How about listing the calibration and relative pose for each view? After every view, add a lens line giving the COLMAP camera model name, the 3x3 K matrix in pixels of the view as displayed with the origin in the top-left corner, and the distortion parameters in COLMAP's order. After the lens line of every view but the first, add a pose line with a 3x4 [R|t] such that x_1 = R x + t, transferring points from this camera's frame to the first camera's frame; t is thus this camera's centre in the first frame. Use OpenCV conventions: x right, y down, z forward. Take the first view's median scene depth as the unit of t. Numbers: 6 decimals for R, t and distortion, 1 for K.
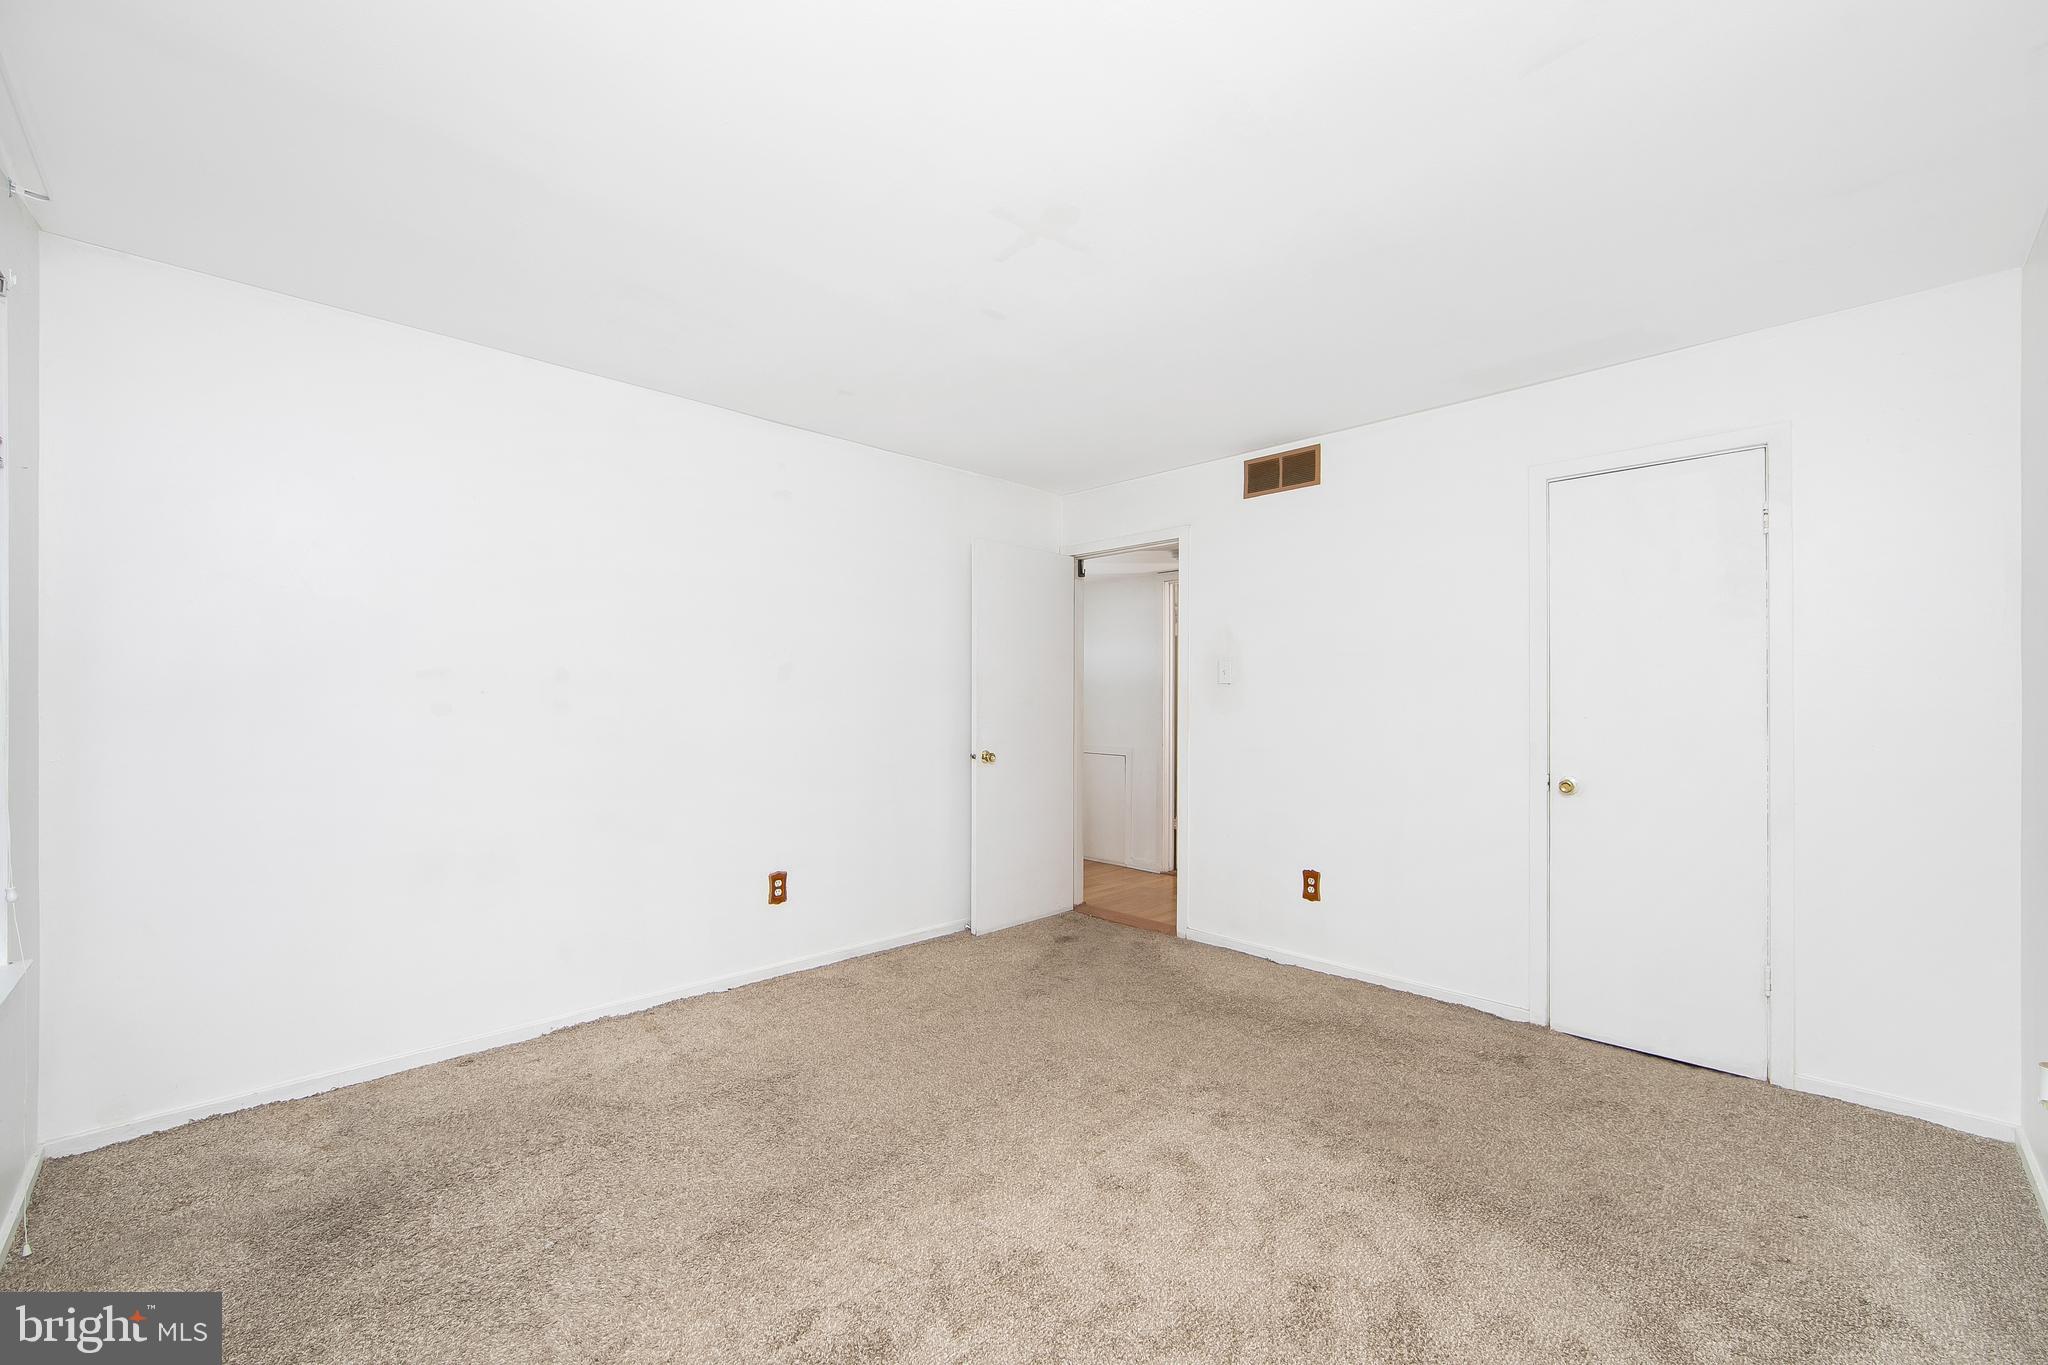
lens RADIAL K [[871.5, 0, 1024.0], [0, 871.5, 682.5], [0, 0, 1]] dist [-0.000707, -0.000072]
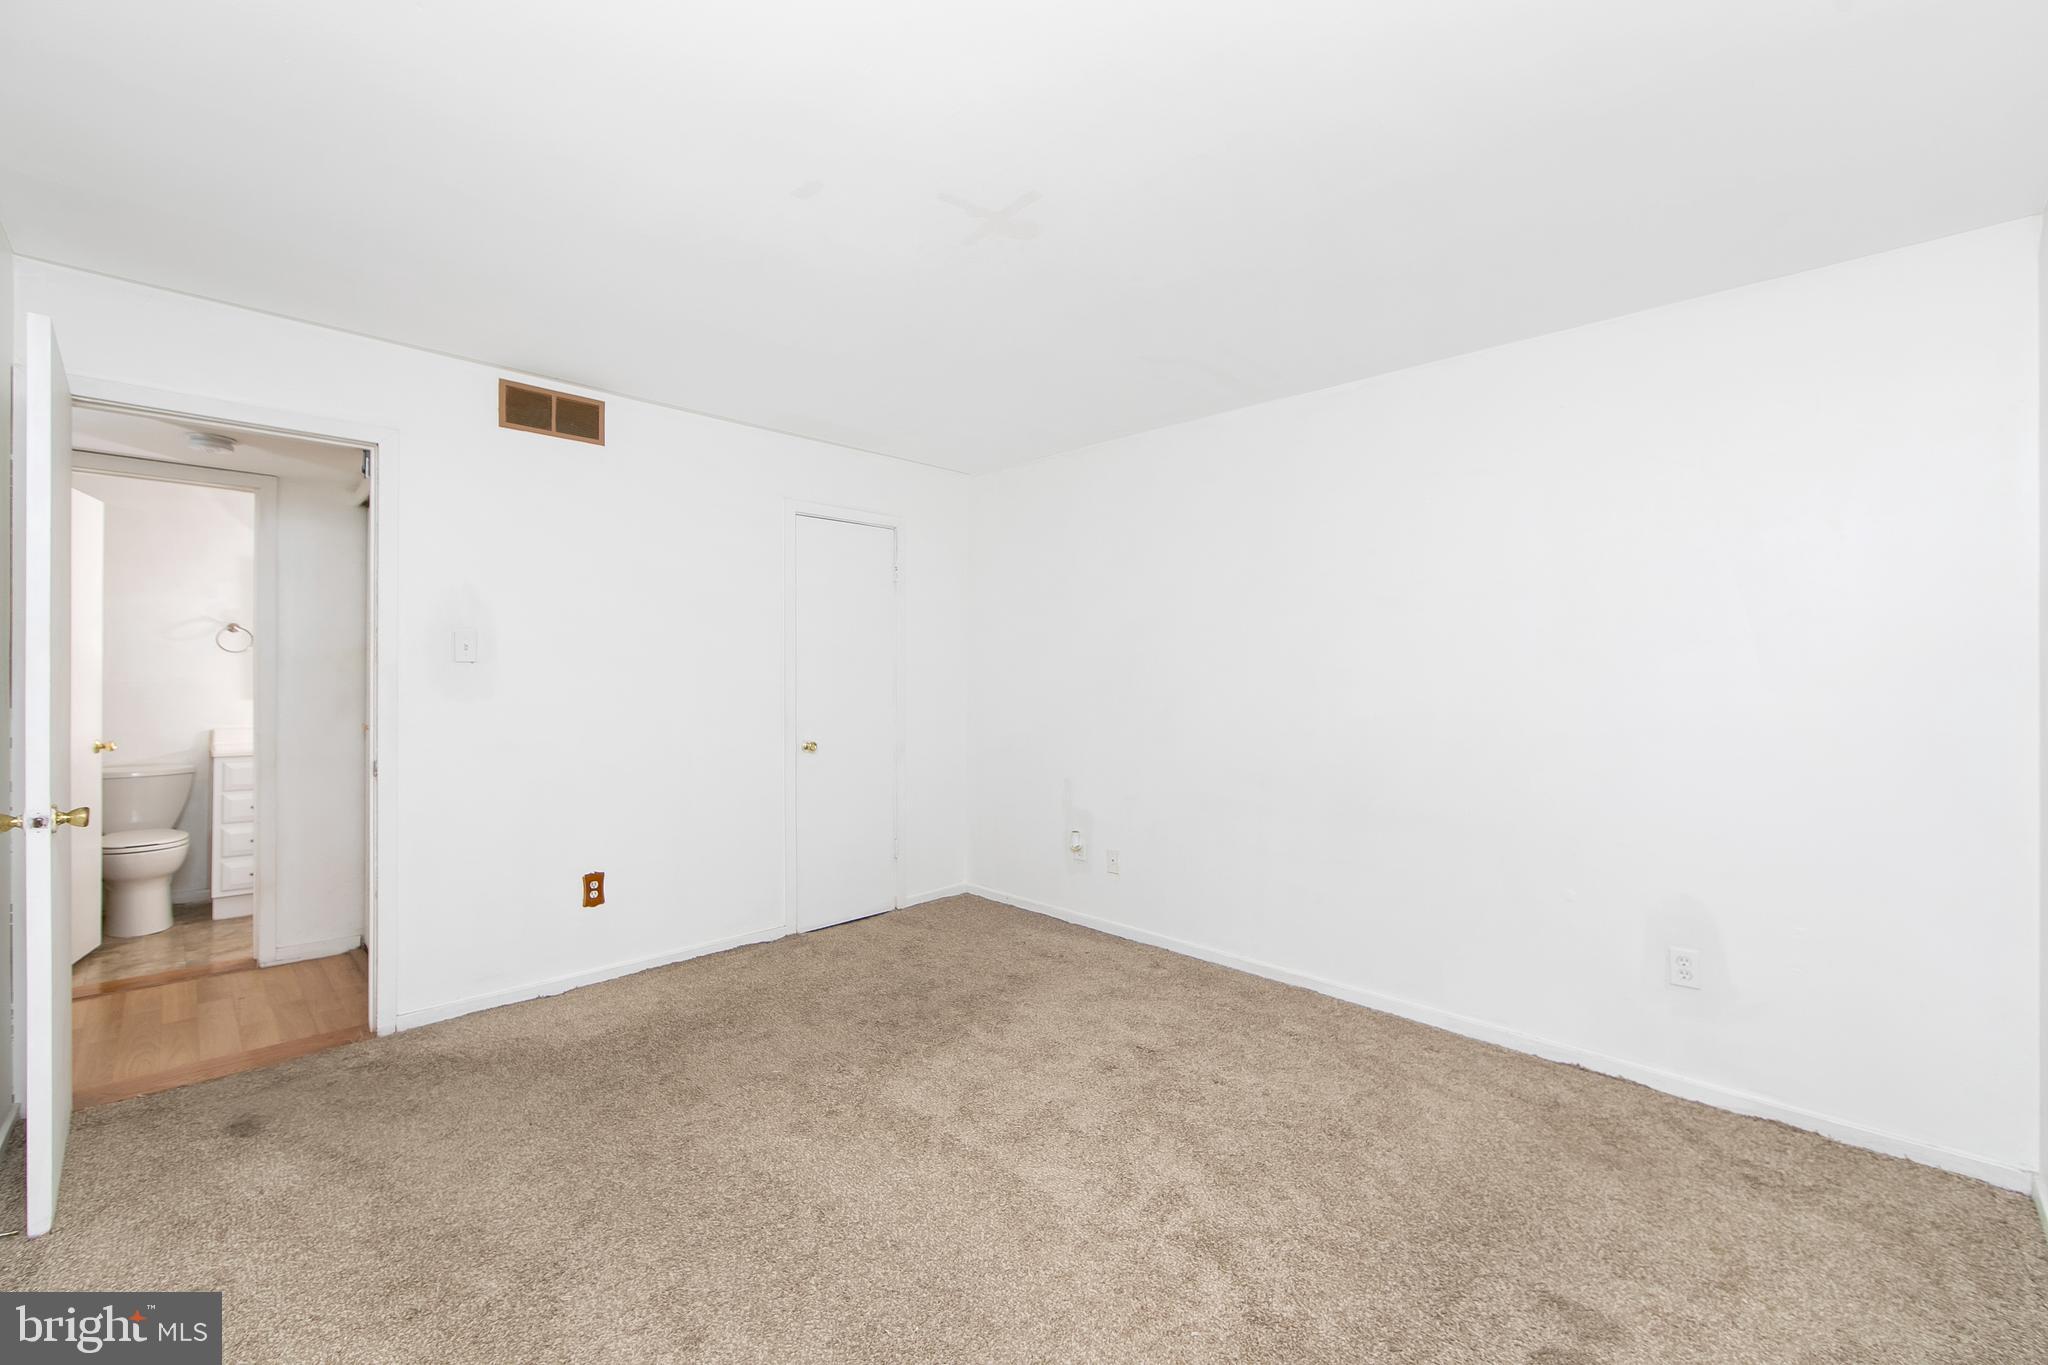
lens RADIAL K [[832.8, 0, 1026.4], [0, 832.8, 663.8], [0, 0, 1]] dist [0.000448, 0.000160]
pose [[-0.044723, 0.013737, 0.998905, -0.546854], [-0.019697, 0.999699, -0.014629, 0.004067], [-0.998805, -0.020329, -0.044439, 0.594477]]
